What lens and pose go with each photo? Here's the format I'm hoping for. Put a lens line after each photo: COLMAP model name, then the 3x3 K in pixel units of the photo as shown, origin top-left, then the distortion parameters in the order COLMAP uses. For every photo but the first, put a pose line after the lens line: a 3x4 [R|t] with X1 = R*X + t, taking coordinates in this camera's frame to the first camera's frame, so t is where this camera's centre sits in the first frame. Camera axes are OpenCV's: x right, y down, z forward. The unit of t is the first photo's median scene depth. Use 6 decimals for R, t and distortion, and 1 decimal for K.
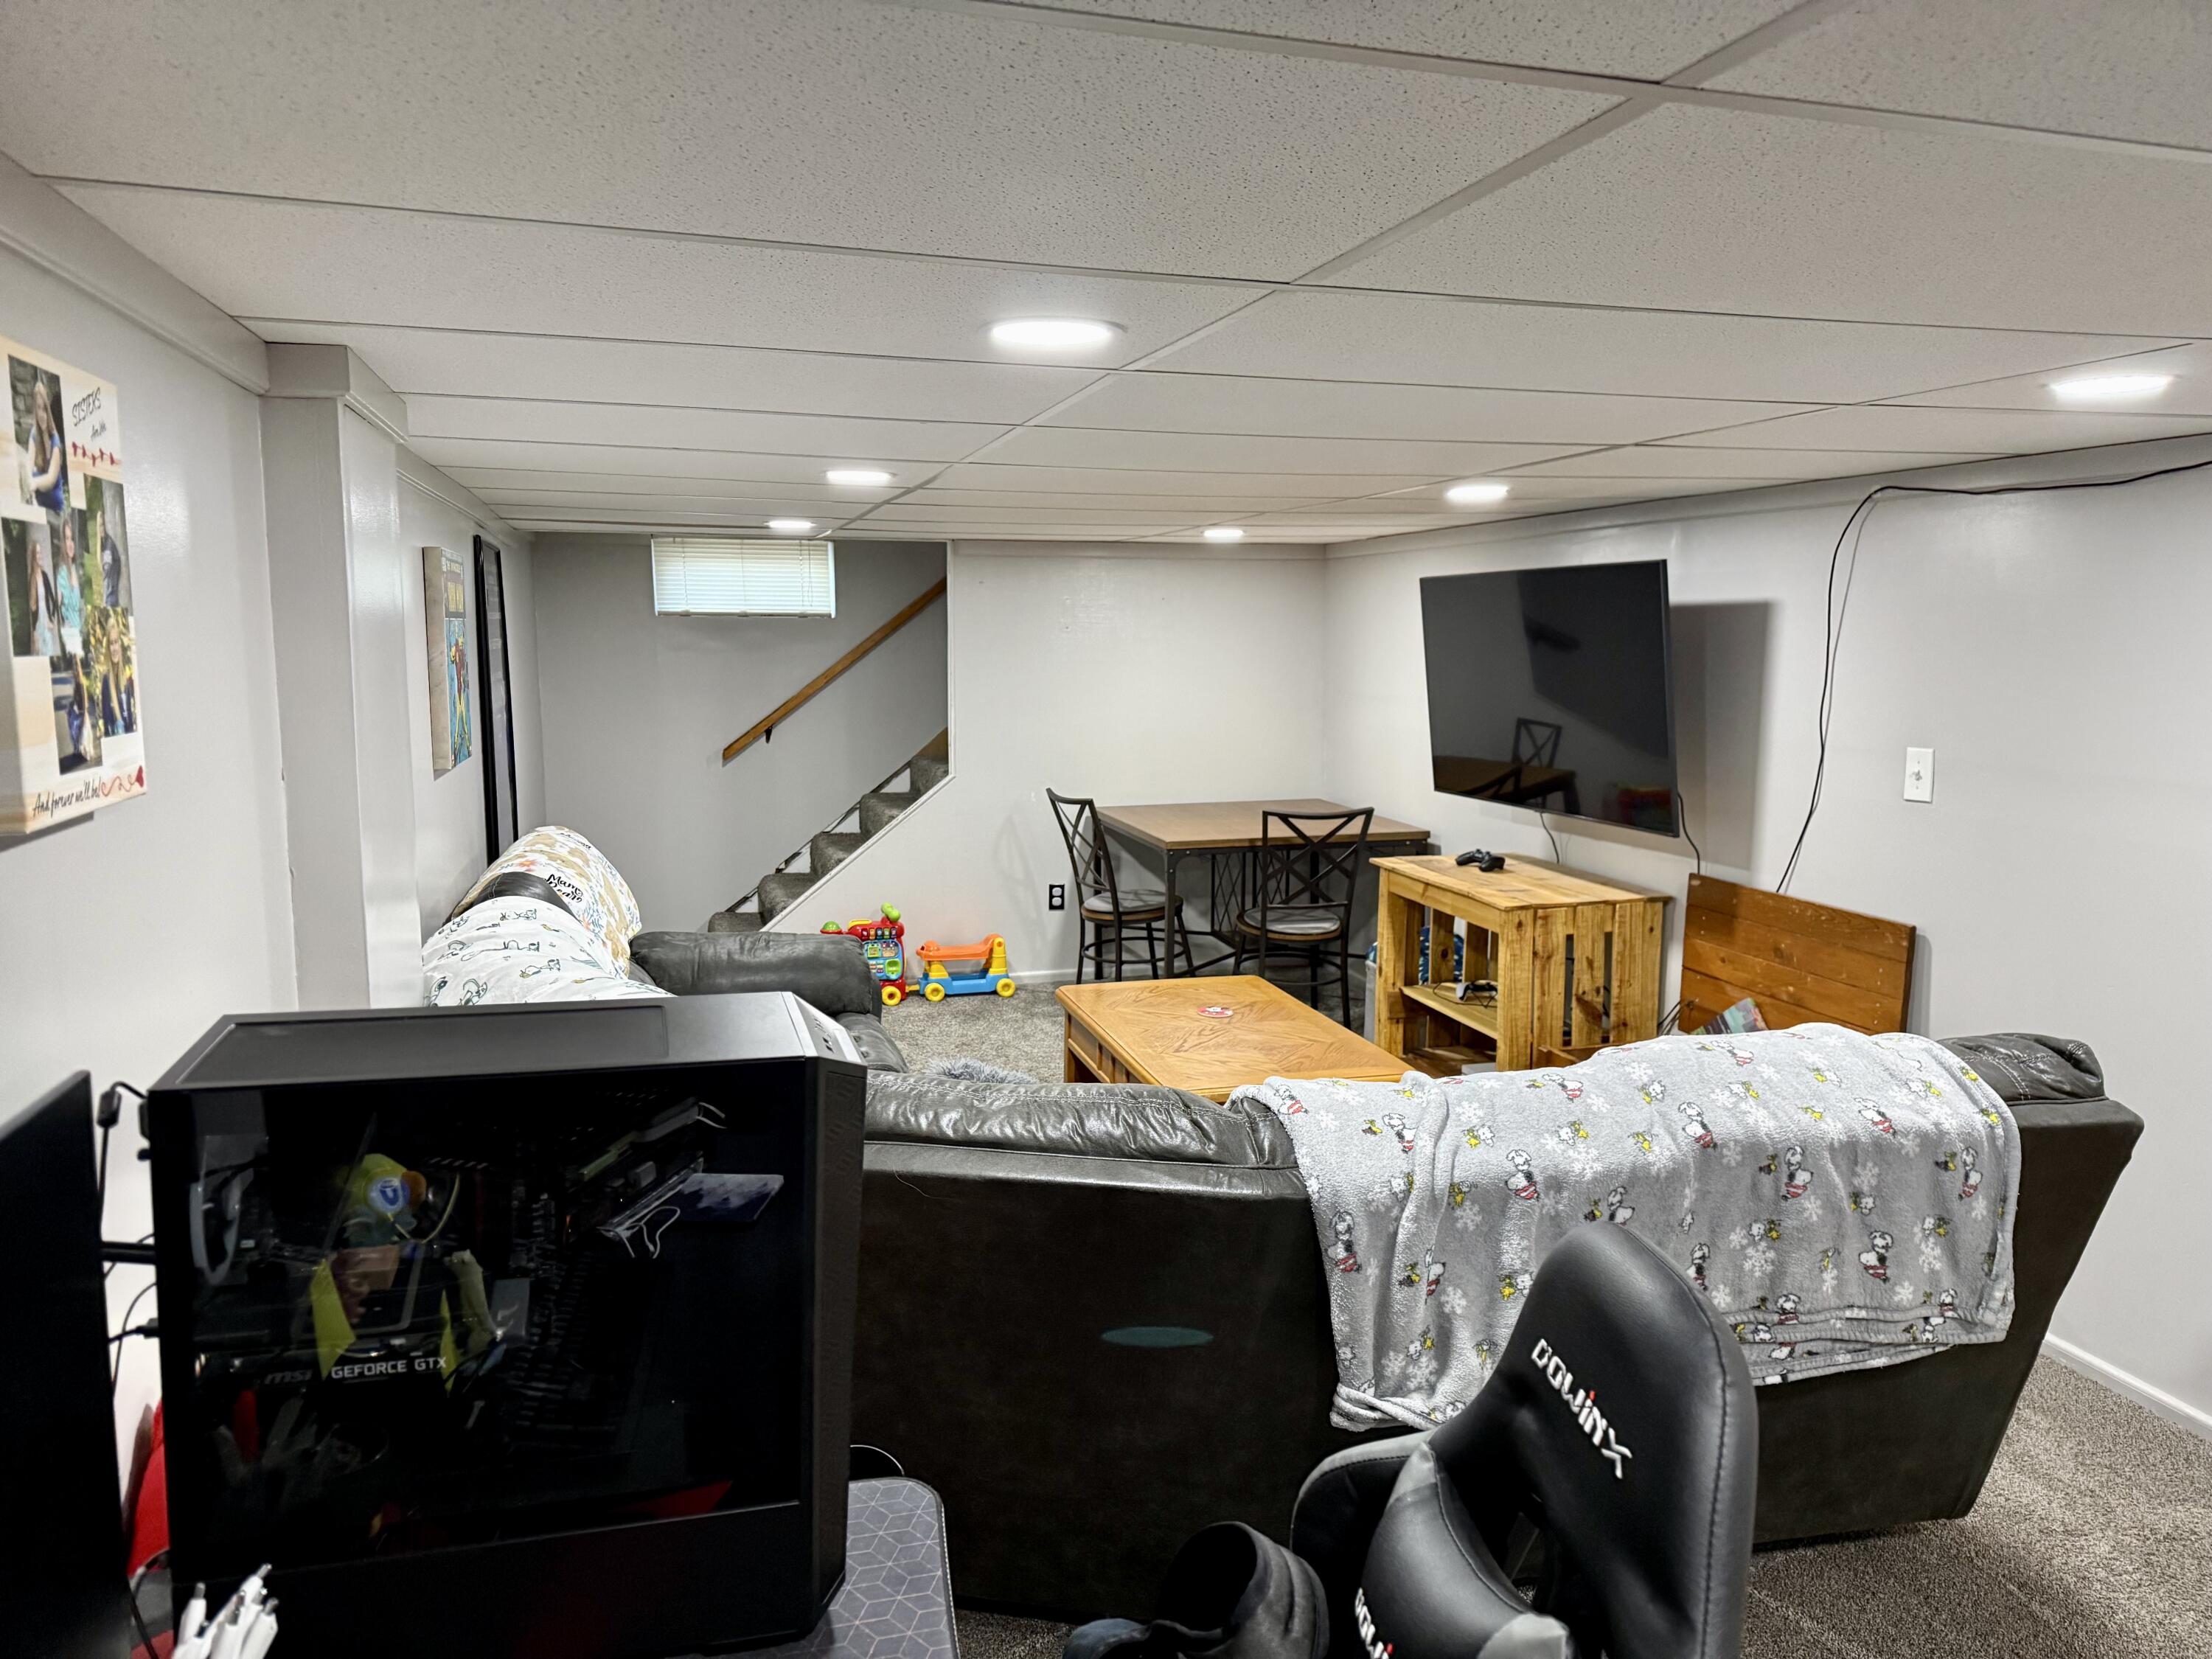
lens RADIAL K [[1548.2, 0, 1096.3], [0, 1548.2, 836.3], [0, 0, 1]] dist [0.086883, -0.126377]
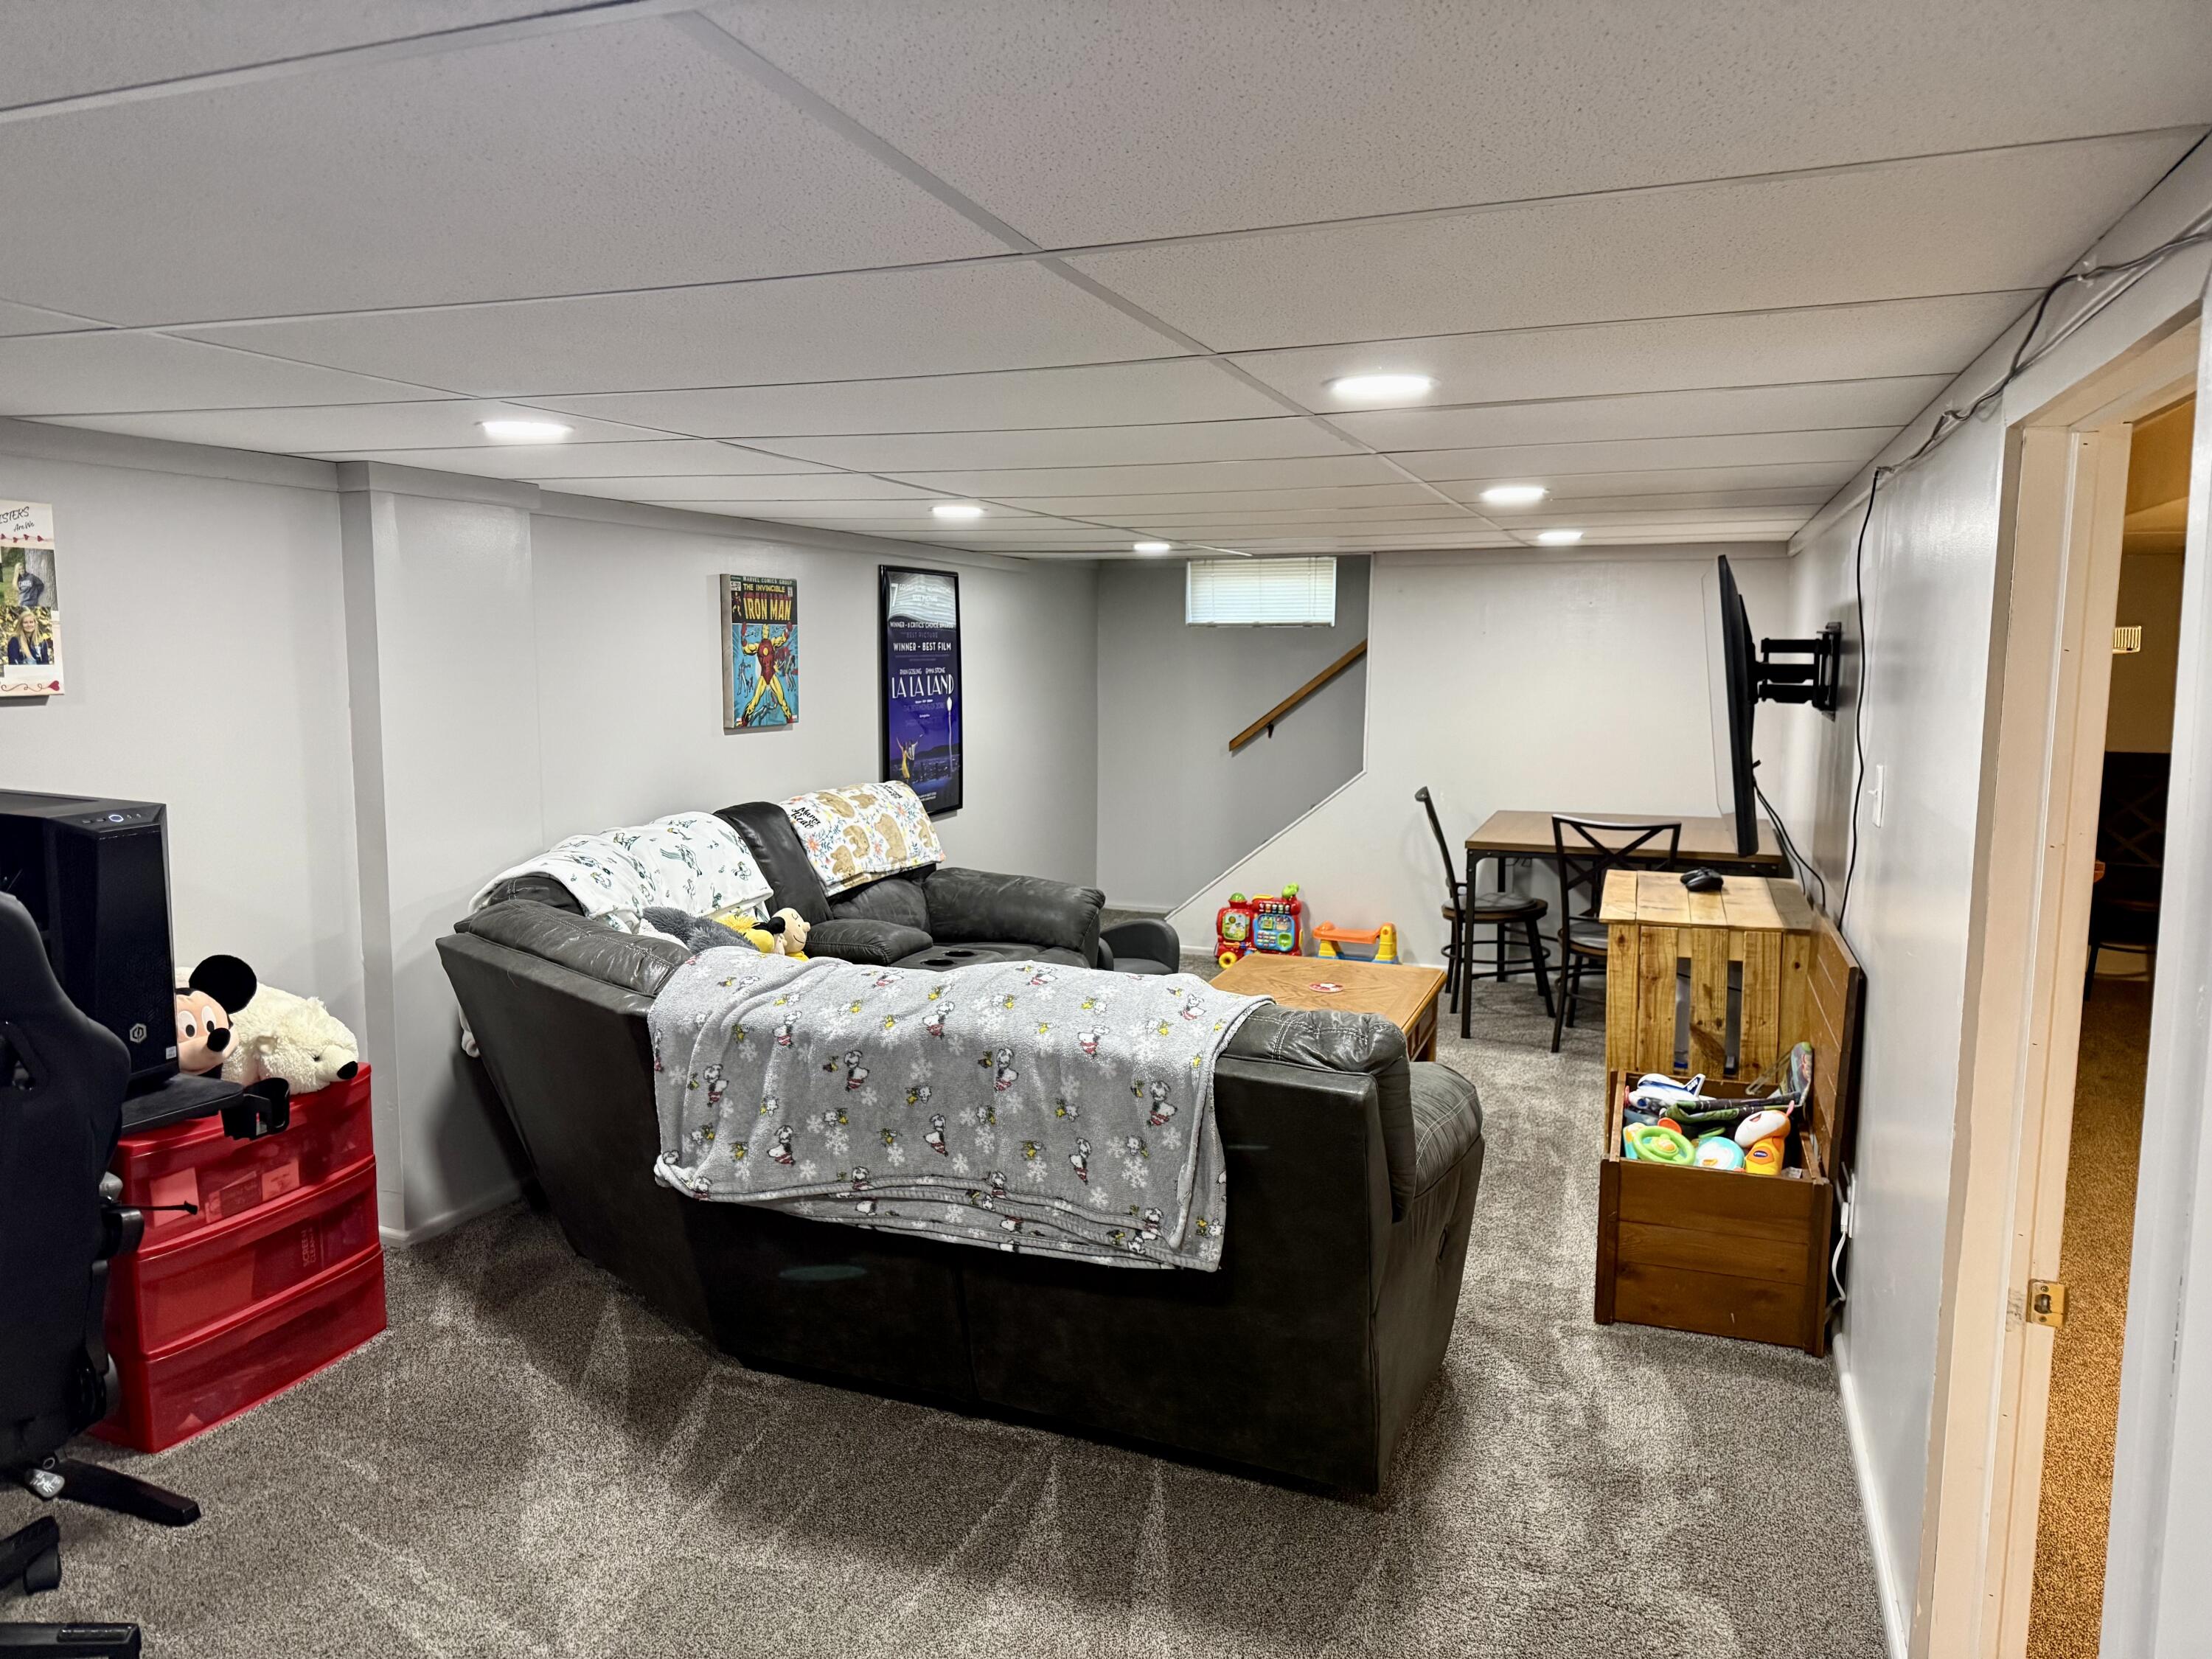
lens RADIAL K [[1548.2, 0, 1096.3], [0, 1548.2, 836.3], [0, 0, 1]] dist [0.086883, -0.126377]
pose [[0.800630, 0.075812, -0.594344, 0.563182], [-0.082998, 0.996432, 0.015296, 0.005700], [0.593383, 0.037083, 0.804066, 0.038470]]
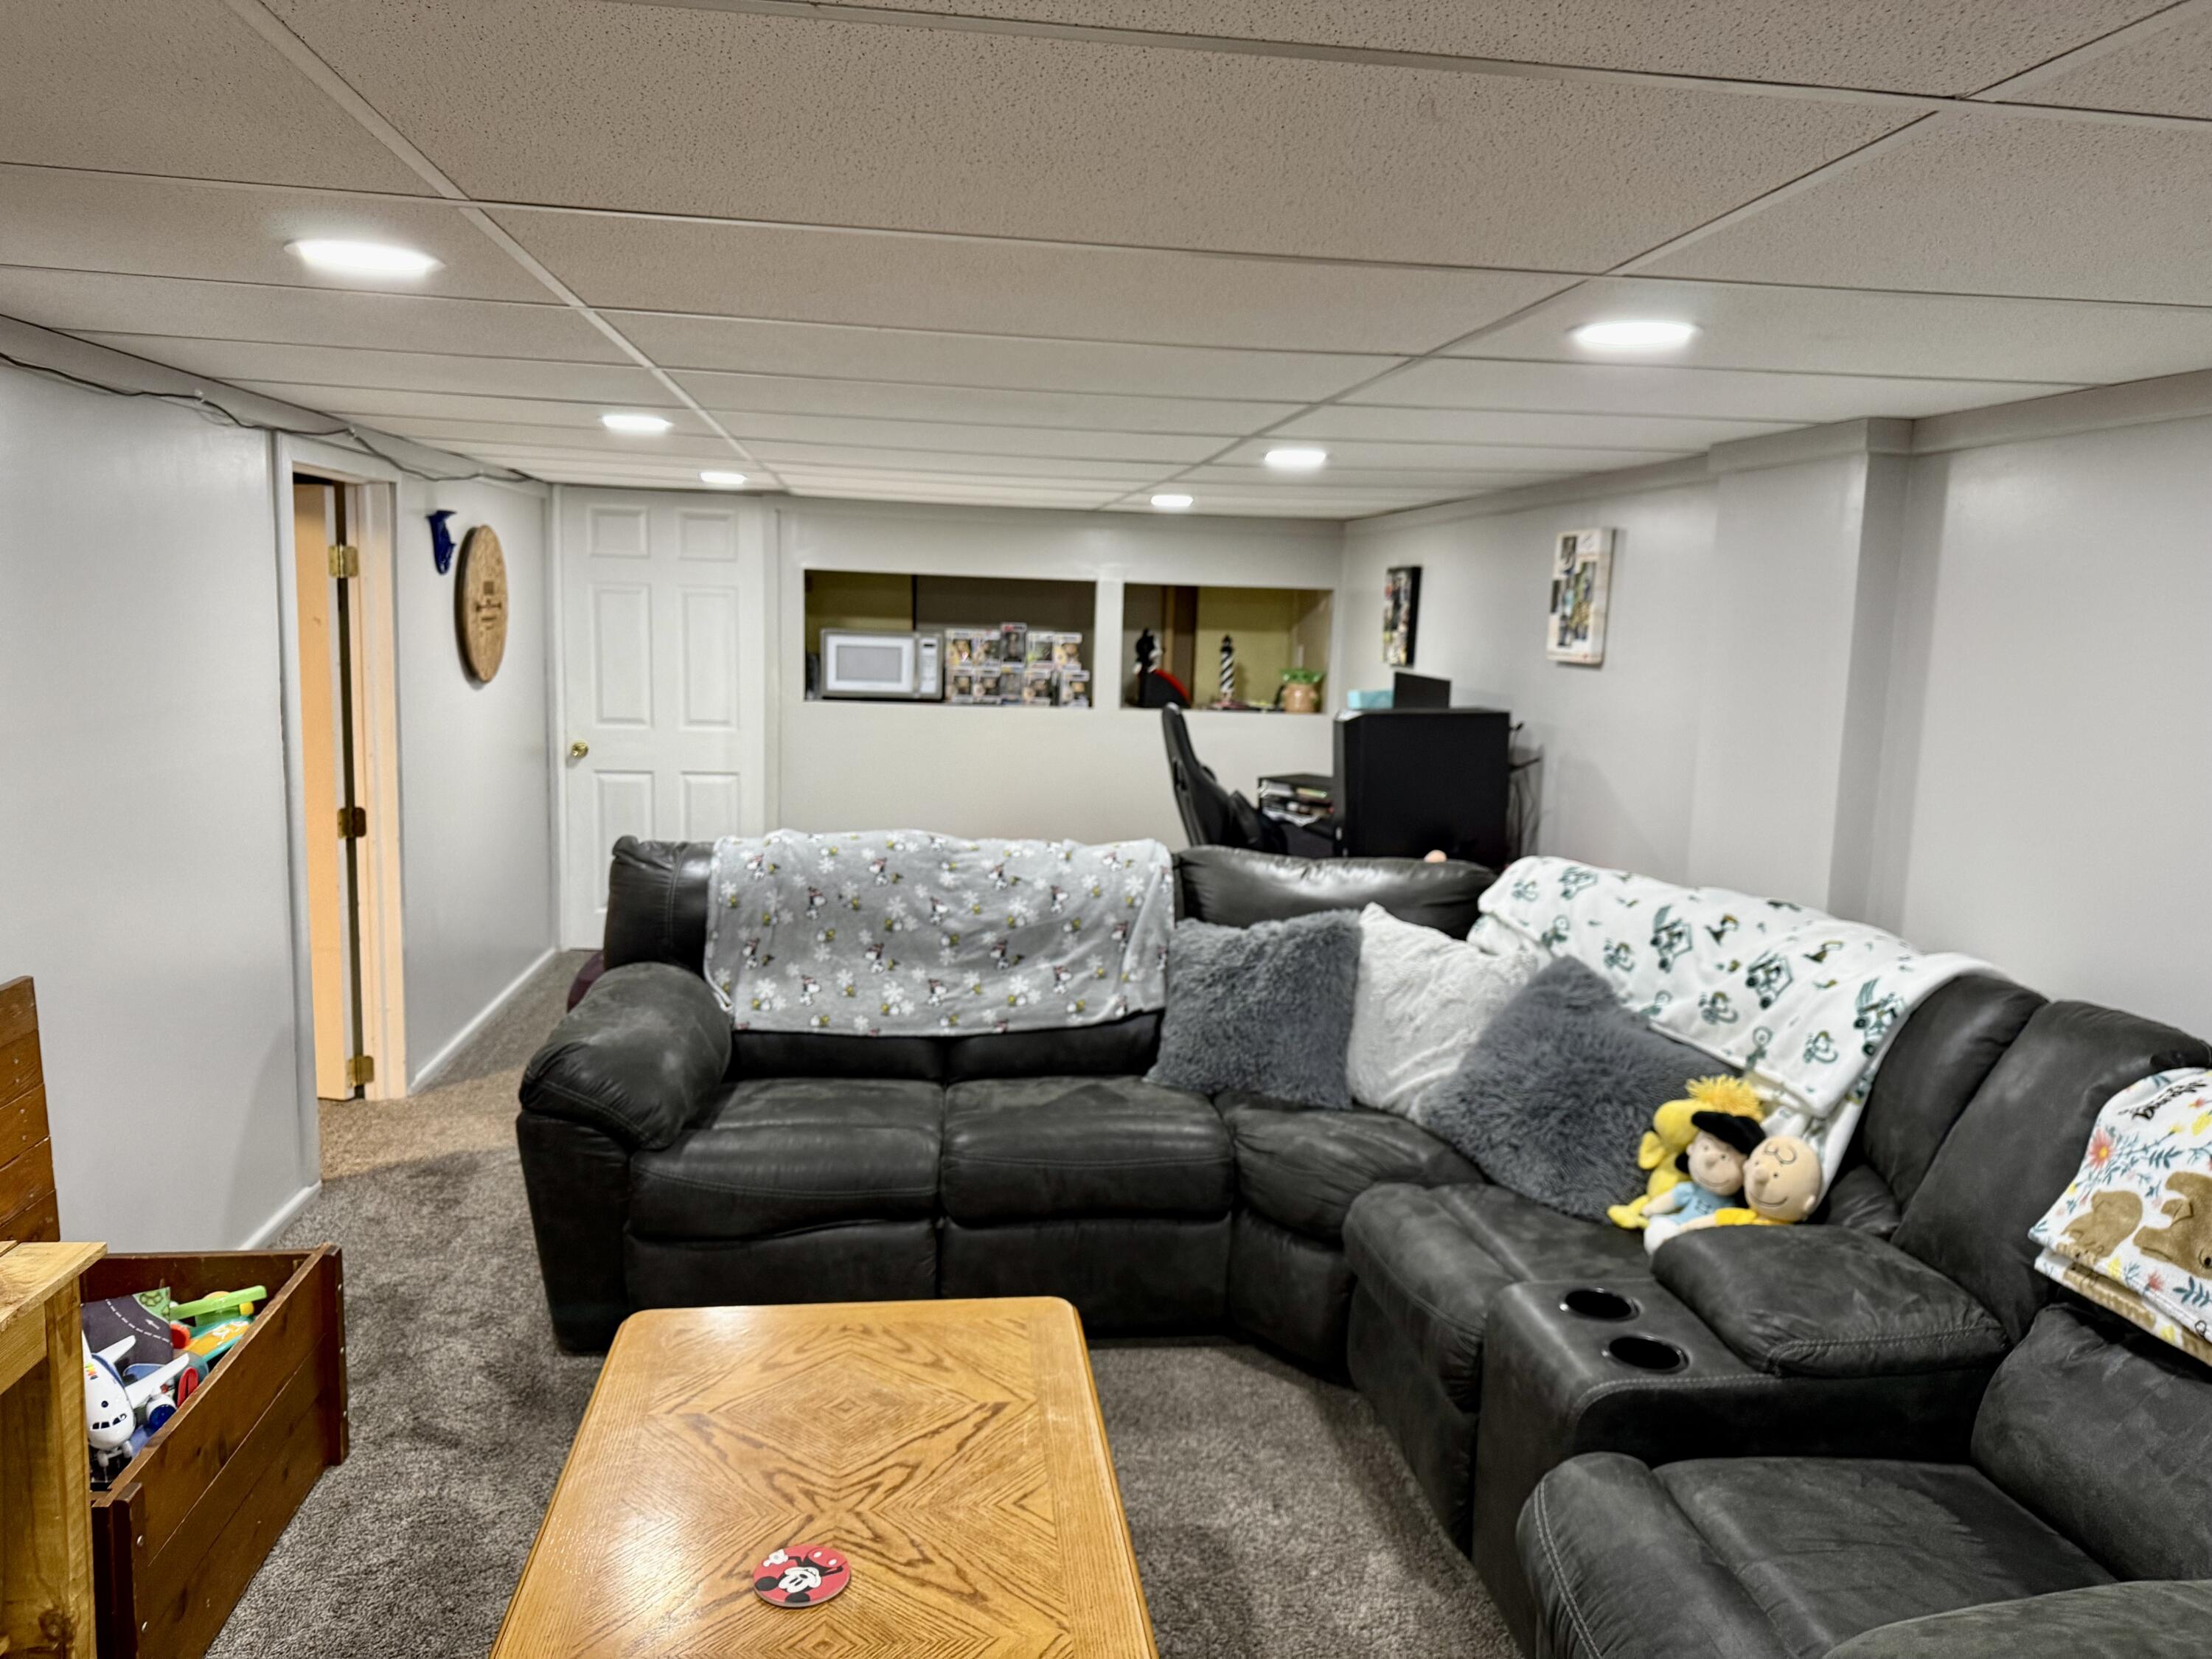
lens RADIAL K [[1562.9, 0, 1117.5], [0, 1562.9, 831.0], [0, 0, 1]] dist [0.070684, -0.070409]
pose [[-0.989524, -0.055023, 0.133475, -0.040104], [-0.016251, 0.961100, 0.275721, -0.166508], [-0.143454, 0.270664, -0.951925, 1.272950]]
